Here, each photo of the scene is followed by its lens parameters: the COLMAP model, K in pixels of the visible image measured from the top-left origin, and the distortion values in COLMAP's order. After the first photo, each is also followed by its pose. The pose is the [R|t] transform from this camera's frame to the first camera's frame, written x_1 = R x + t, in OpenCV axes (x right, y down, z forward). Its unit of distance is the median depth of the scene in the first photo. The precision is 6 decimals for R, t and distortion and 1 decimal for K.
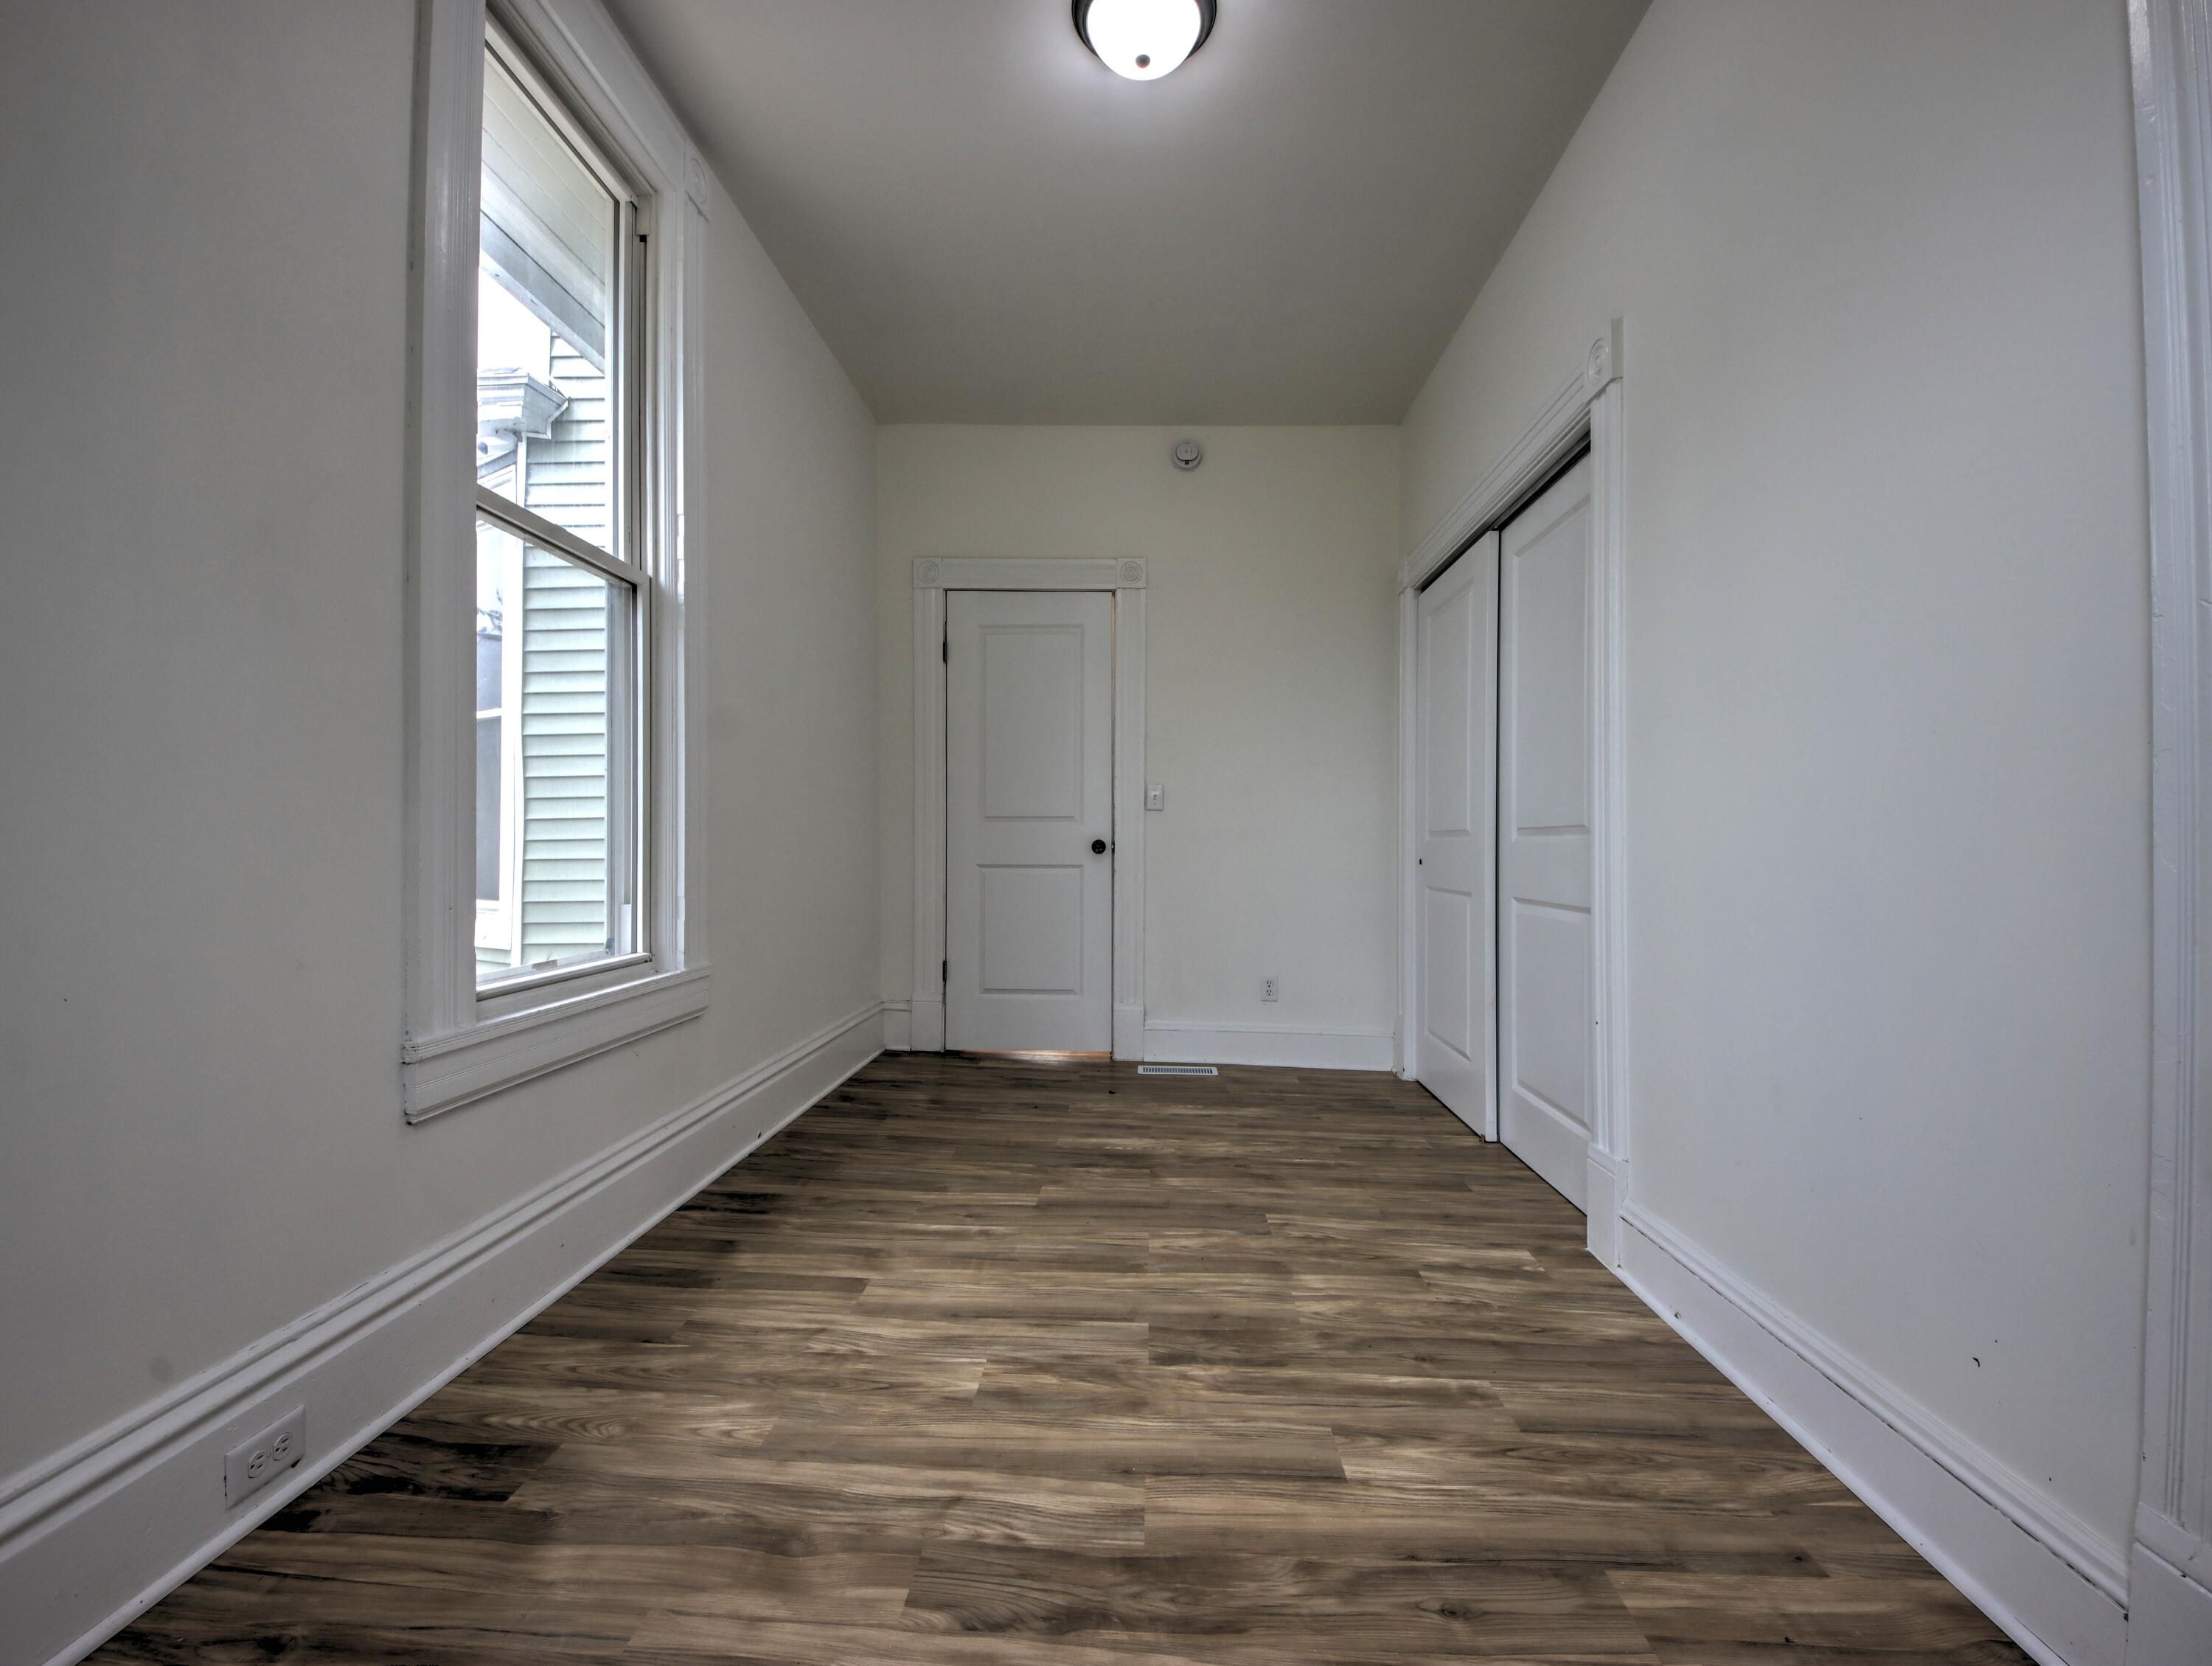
lens RADIAL K [[1590.4, 0, 1106.0], [0, 1590.4, 833.0], [0, 0, 1]] dist [0.000459, -0.087276]
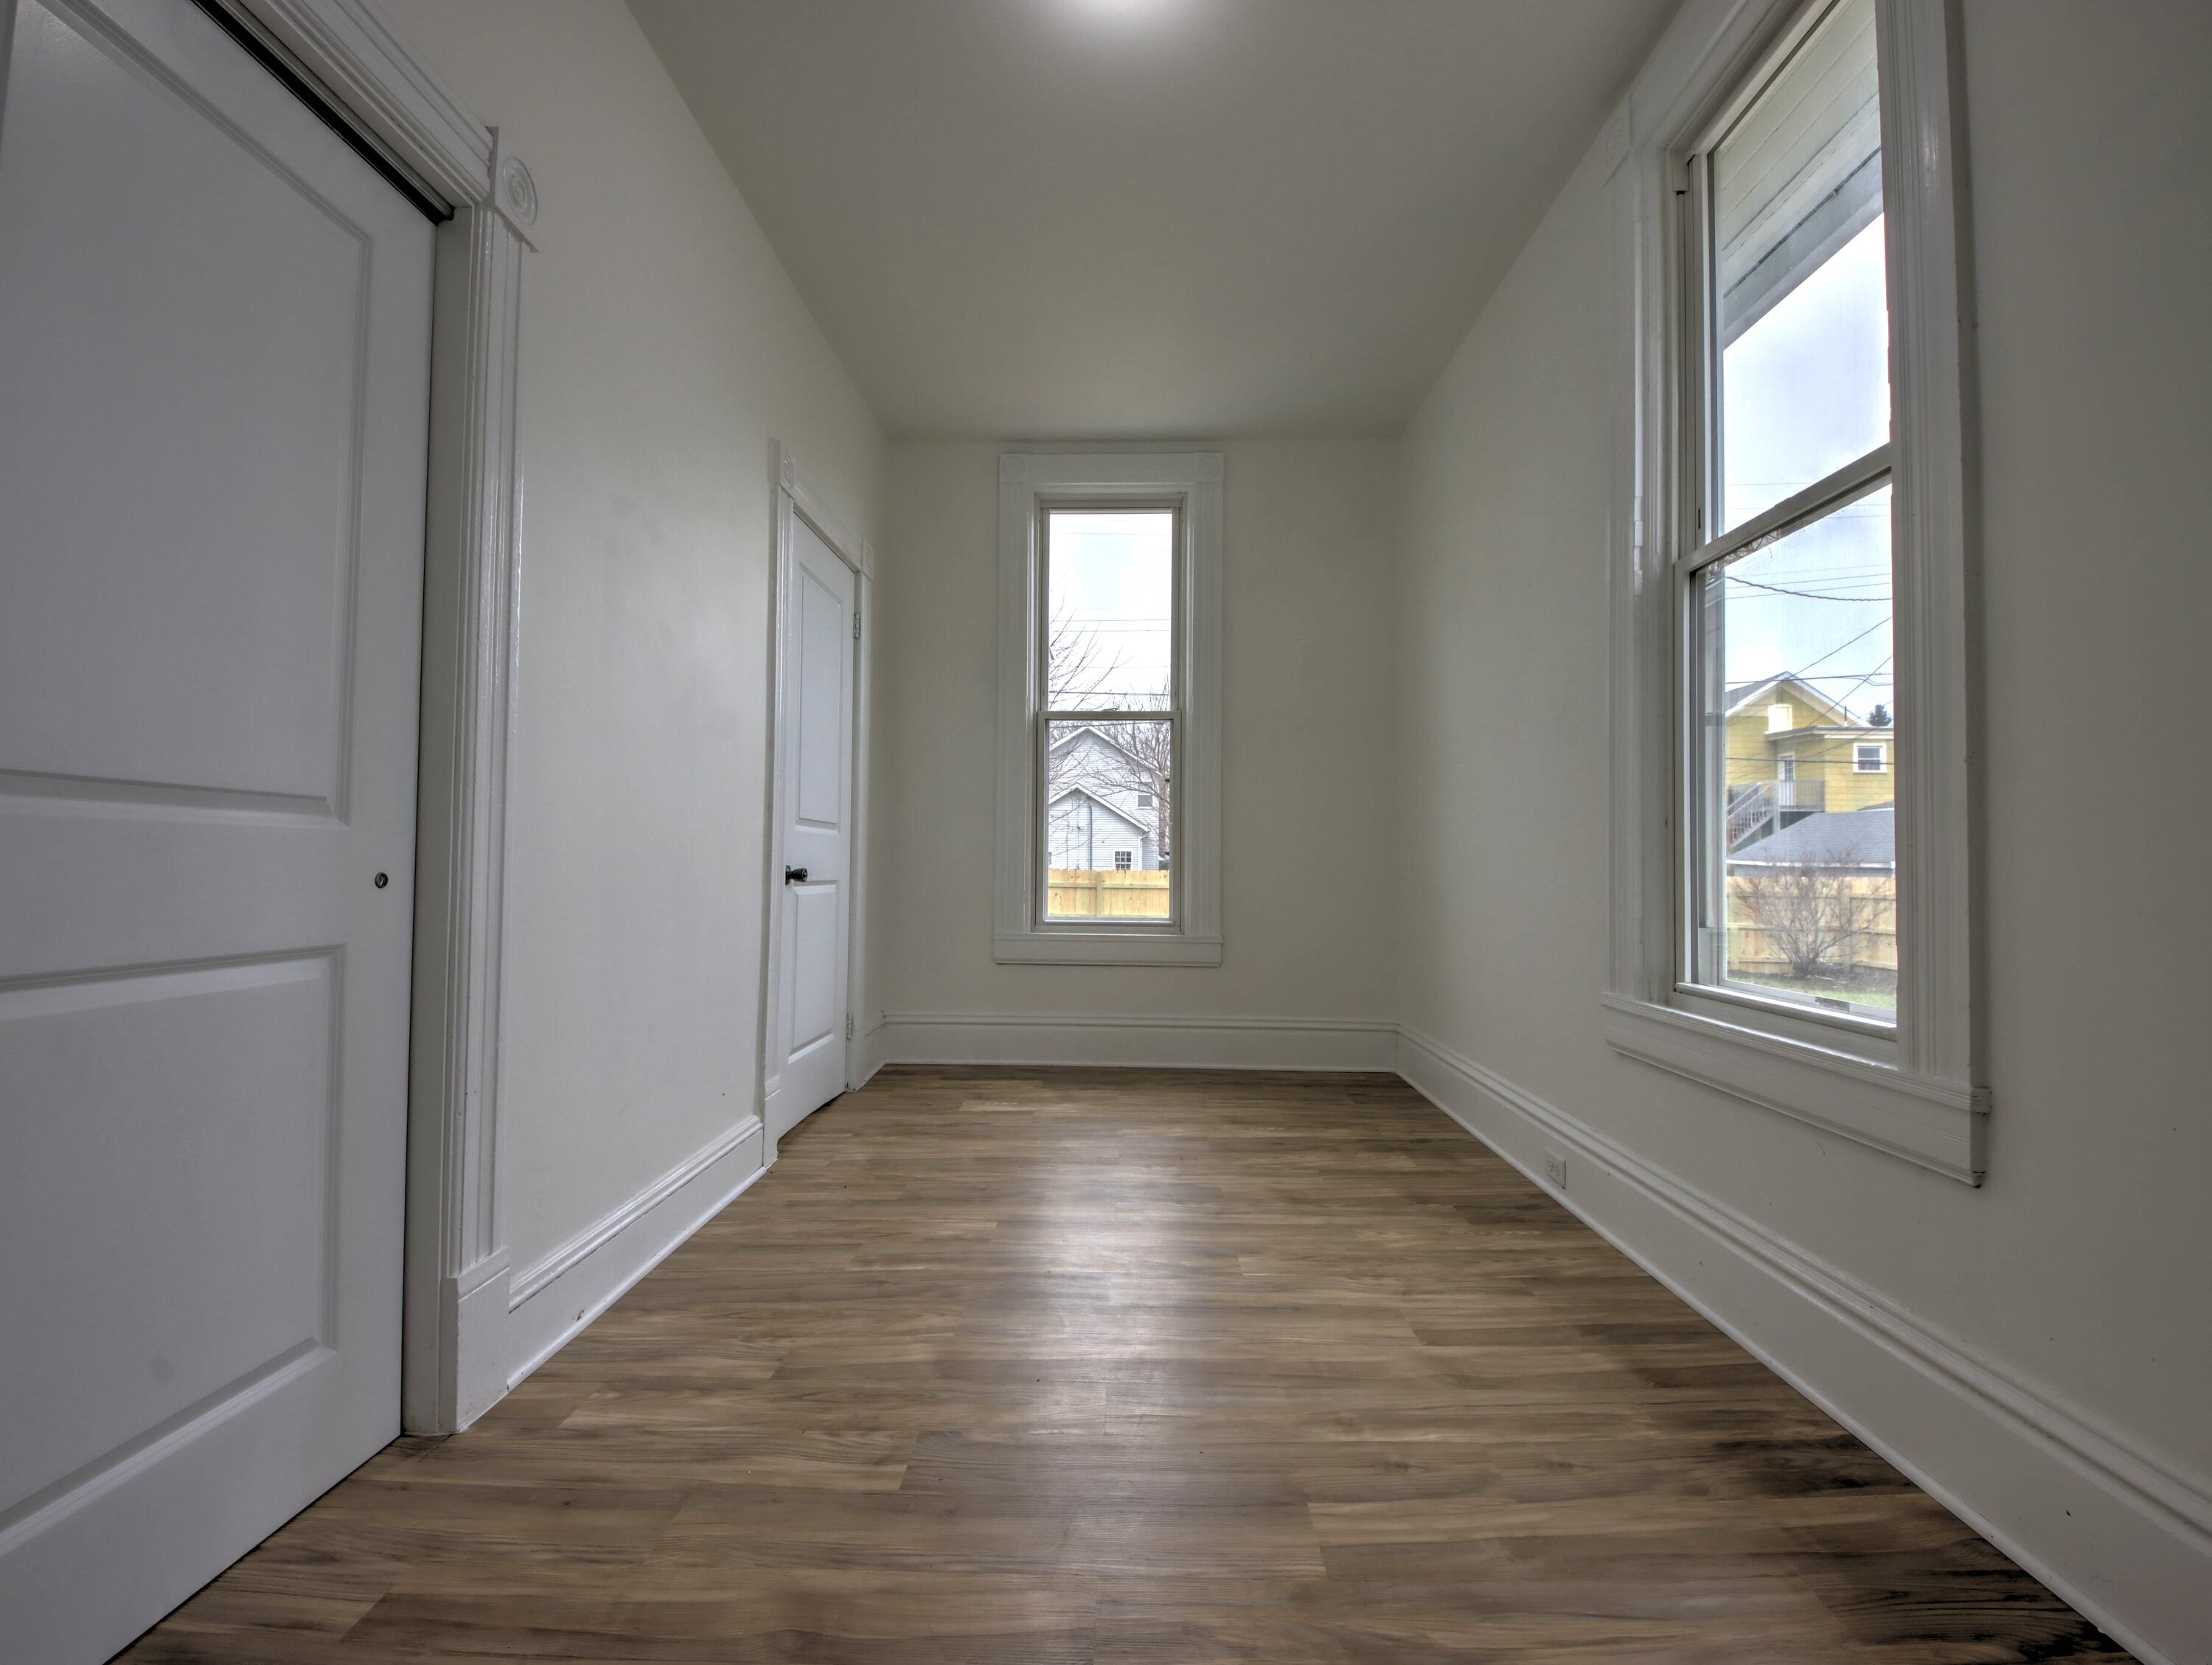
lens RADIAL K [[1590.3, 0, 1106.0], [0, 1590.3, 832.5], [0, 0, 1]] dist [0.000459, -0.087276]
pose [[-0.999811, -0.013853, -0.013622, 0.045302], [-0.013461, 0.999505, -0.028437, 0.023460], [0.014009, -0.028249, -0.999503, 1.944360]]
